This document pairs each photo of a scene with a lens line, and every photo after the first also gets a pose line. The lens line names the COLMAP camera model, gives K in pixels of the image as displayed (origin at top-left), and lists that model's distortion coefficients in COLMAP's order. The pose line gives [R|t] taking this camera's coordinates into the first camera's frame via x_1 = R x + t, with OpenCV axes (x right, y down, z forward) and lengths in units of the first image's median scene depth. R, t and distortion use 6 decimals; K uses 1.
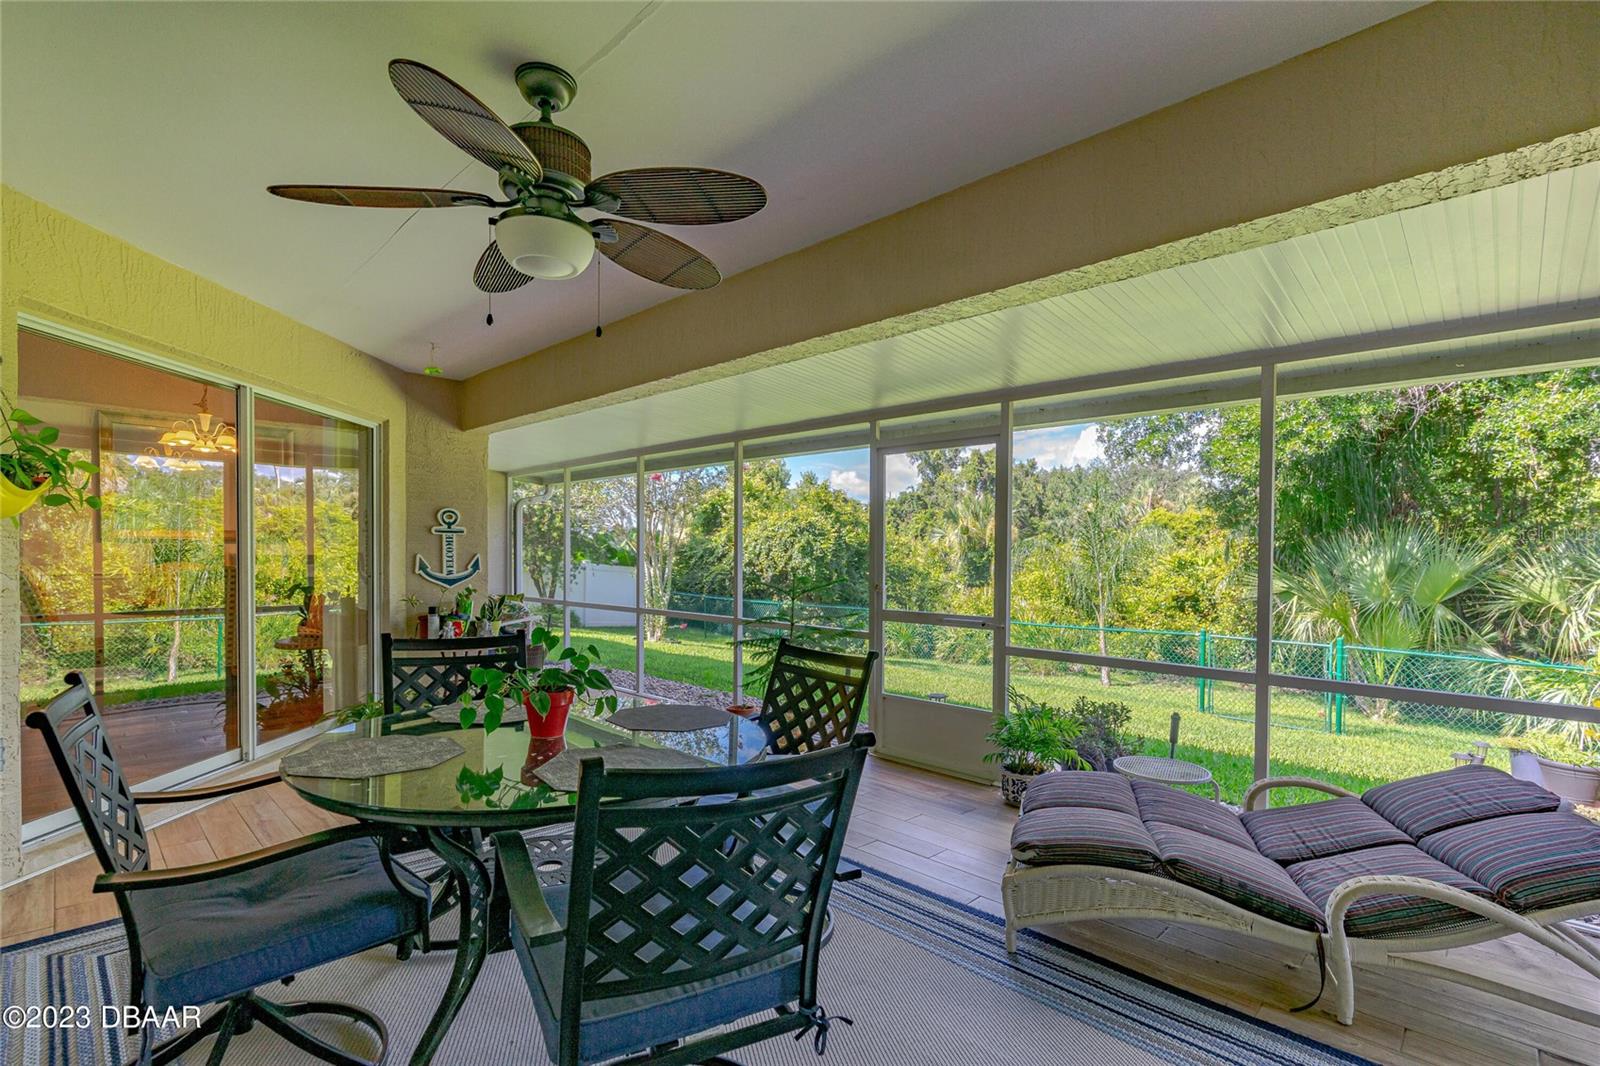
lens RADIAL K [[752.8, 0, 802.4], [0, 752.8, 594.1], [0, 0, 1]] dist [-0.004881, -0.000353]
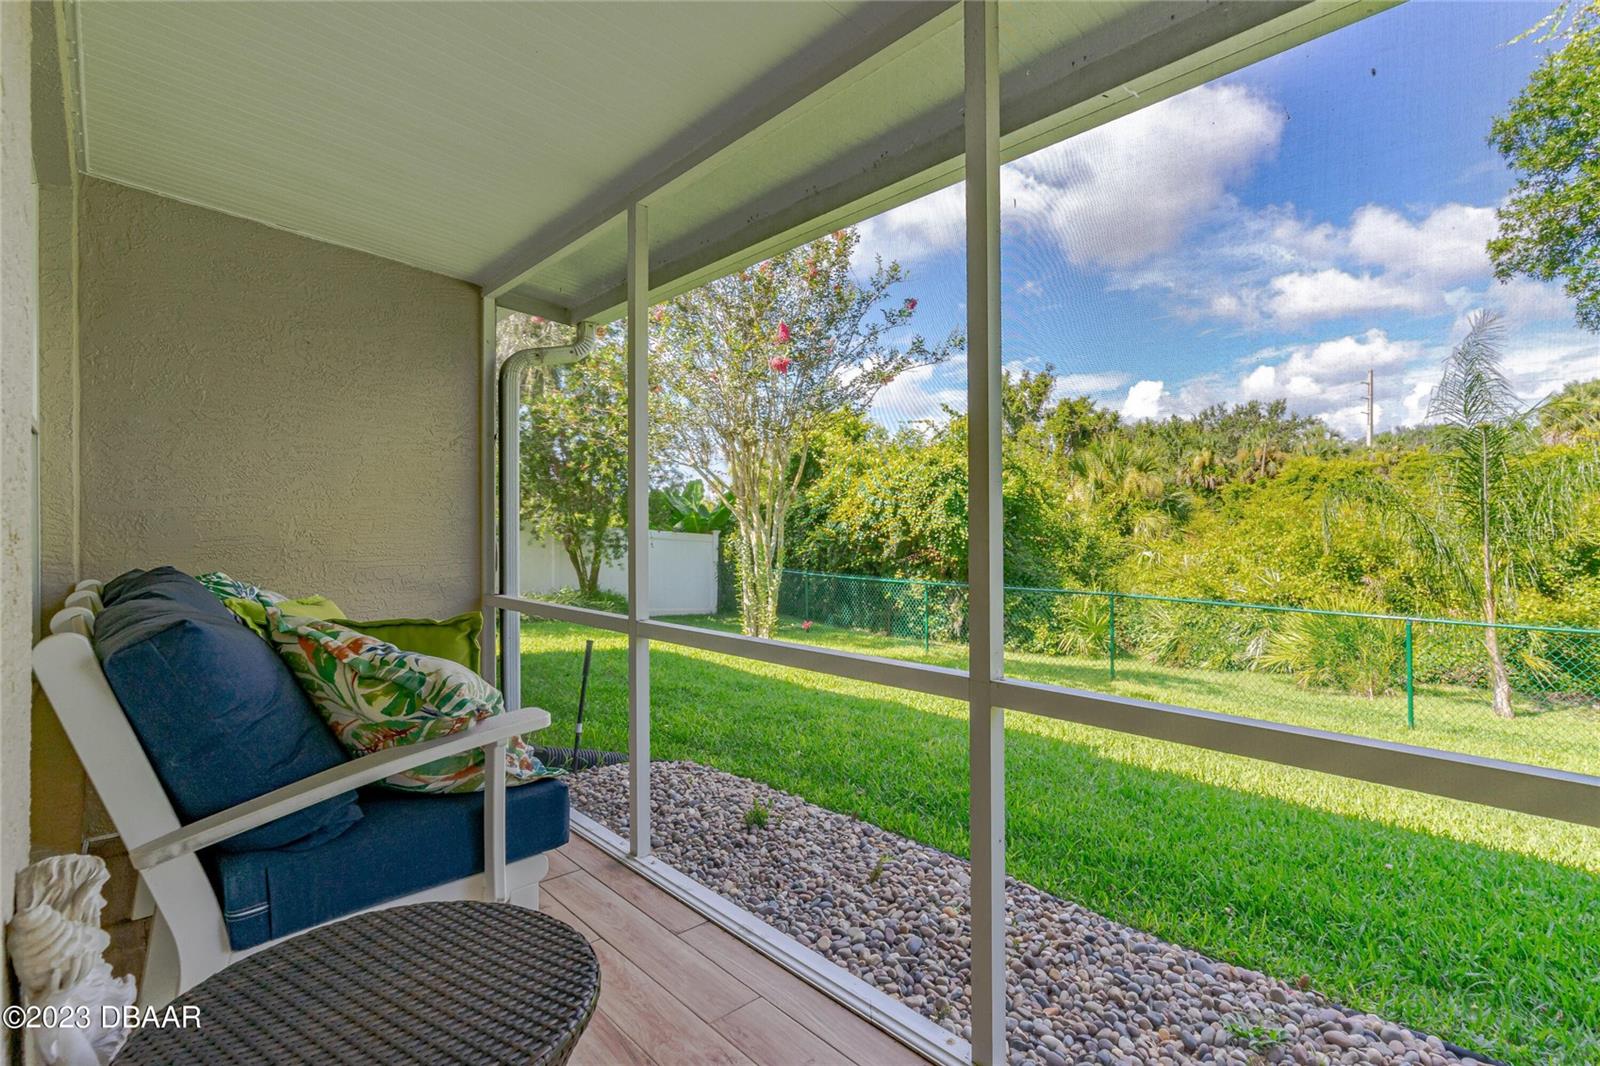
lens RADIAL K [[752.8, 0, 798.3], [0, 752.8, 536.6], [0, 0, 1]] dist [-0.004881, -0.000353]
pose [[0.998227, -0.014510, -0.057735, -0.098267], [0.012473, 0.999292, -0.035482, -0.006466], [0.058209, 0.034699, 0.997701, 0.296421]]
